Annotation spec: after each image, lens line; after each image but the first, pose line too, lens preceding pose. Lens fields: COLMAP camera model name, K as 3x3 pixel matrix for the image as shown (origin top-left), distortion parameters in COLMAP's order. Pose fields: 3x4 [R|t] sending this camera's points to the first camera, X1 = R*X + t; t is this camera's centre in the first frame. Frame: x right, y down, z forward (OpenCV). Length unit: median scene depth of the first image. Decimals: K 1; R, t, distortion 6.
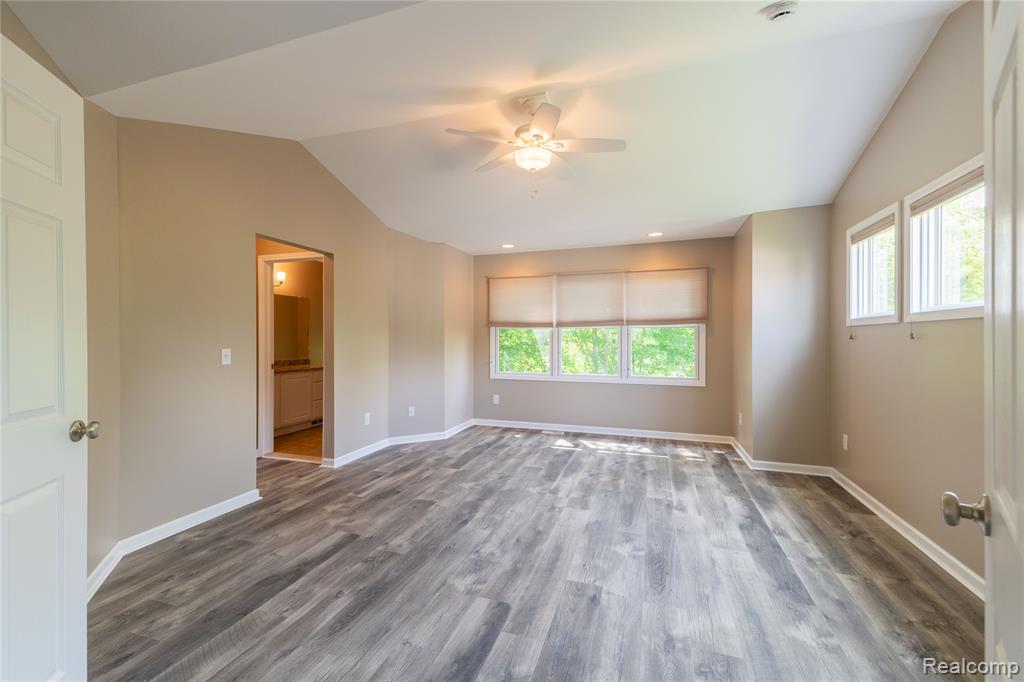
lens RADIAL K [[422.4, 0, 512.6], [0, 422.4, 338.7], [0, 0, 1]] dist [0.055731, -0.019488]
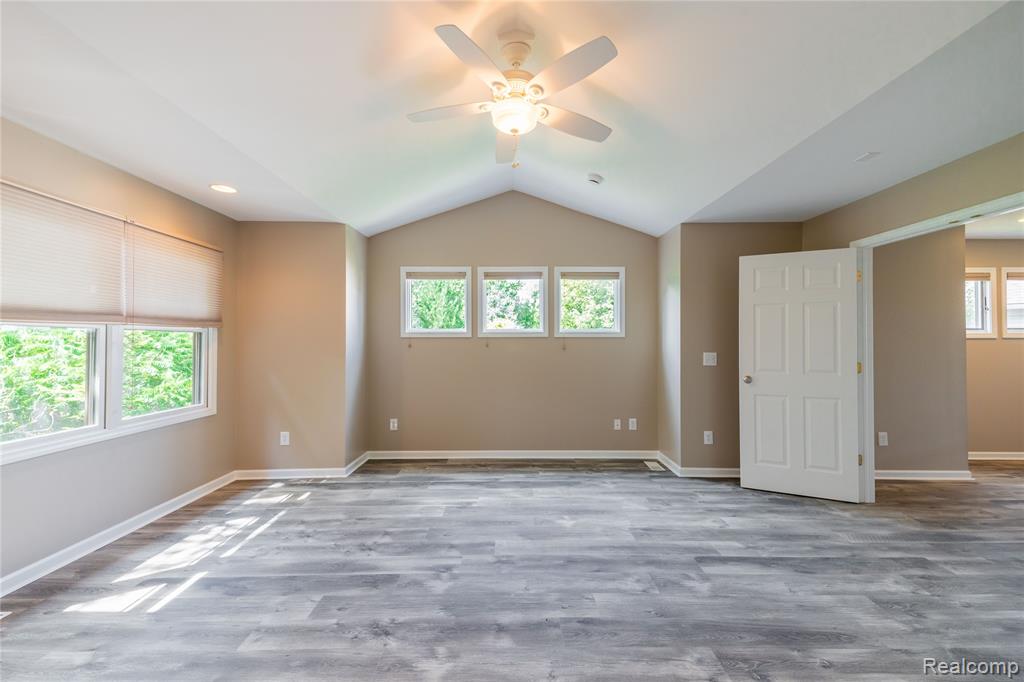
lens RADIAL K [[422.4, 0, 512.6], [0, 422.4, 338.7], [0, 0, 1]] dist [0.055731, -0.019488]
pose [[-0.323743, 0.009026, 0.946102, -0.599674], [0.002755, 0.999959, -0.008597, -0.012352], [-0.946141, -0.000177, -0.323755, 1.100563]]
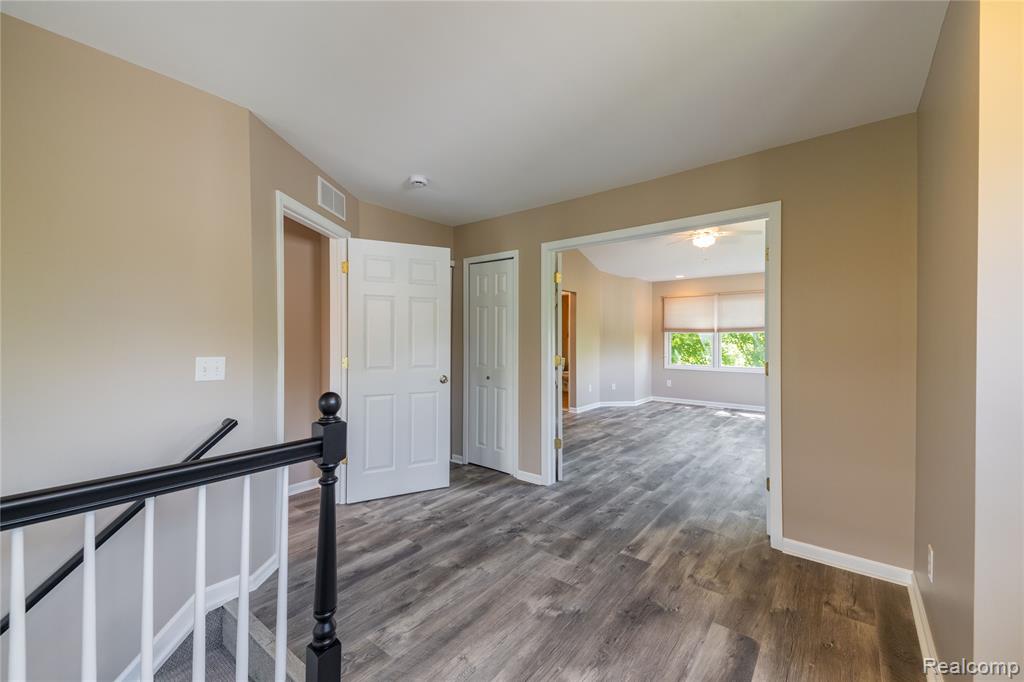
lens RADIAL K [[416.0, 0, 512.7], [0, 416.0, 338.4], [0, 0, 1]] dist [0.057186, -0.021182]
pose [[0.940791, 0.001600, -0.338984, -0.094966], [-0.002409, 0.999995, -0.001967, -0.004499], [0.338979, 0.002667, 0.940790, -0.843300]]
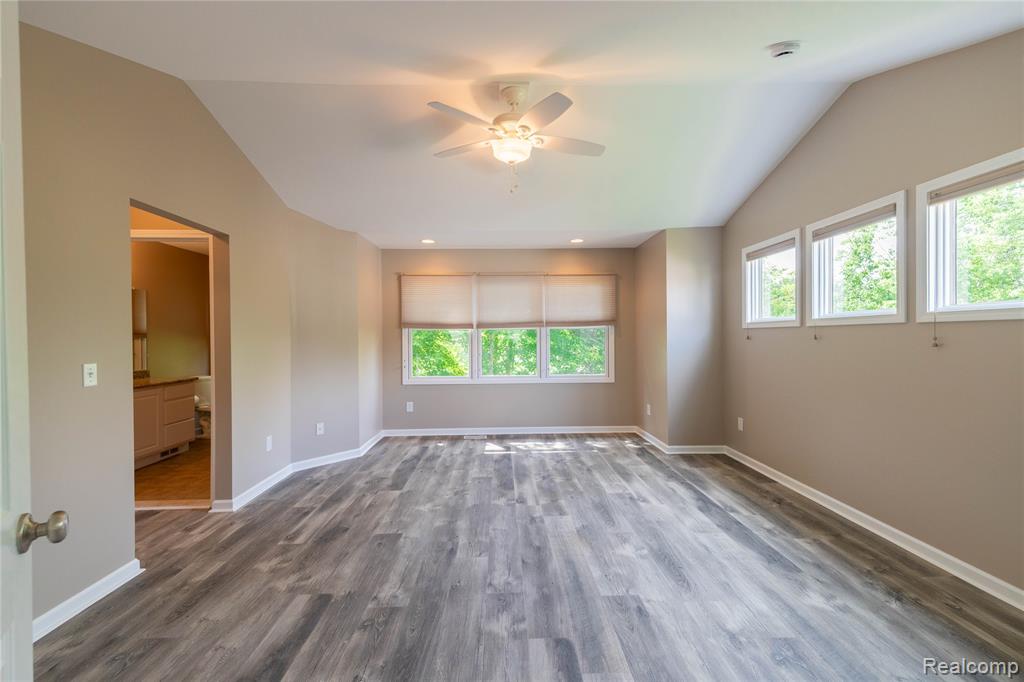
lens RADIAL K [[416.0, 0, 512.7], [0, 416.0, 338.4], [0, 0, 1]] dist [0.057186, -0.021182]
pose [[0.938810, -0.009816, 0.344297, -0.239193], [0.009455, 0.999952, 0.002728, -0.010441], [-0.344307, 0.000694, 0.938857, 0.113472]]
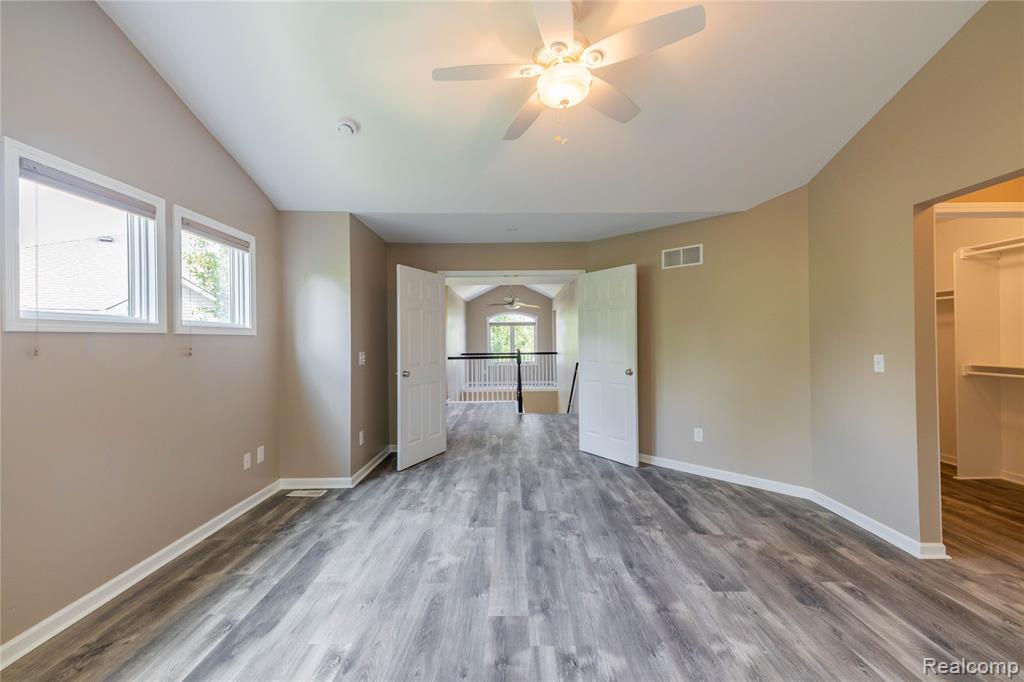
lens RADIAL K [[416.0, 0, 512.7], [0, 416.0, 338.4], [0, 0, 1]] dist [0.057186, -0.021182]
pose [[-0.948117, 0.007703, -0.317829, 0.305031], [0.008532, 0.999963, -0.001216, -0.014596], [0.317808, -0.003865, -0.948147, 1.420819]]
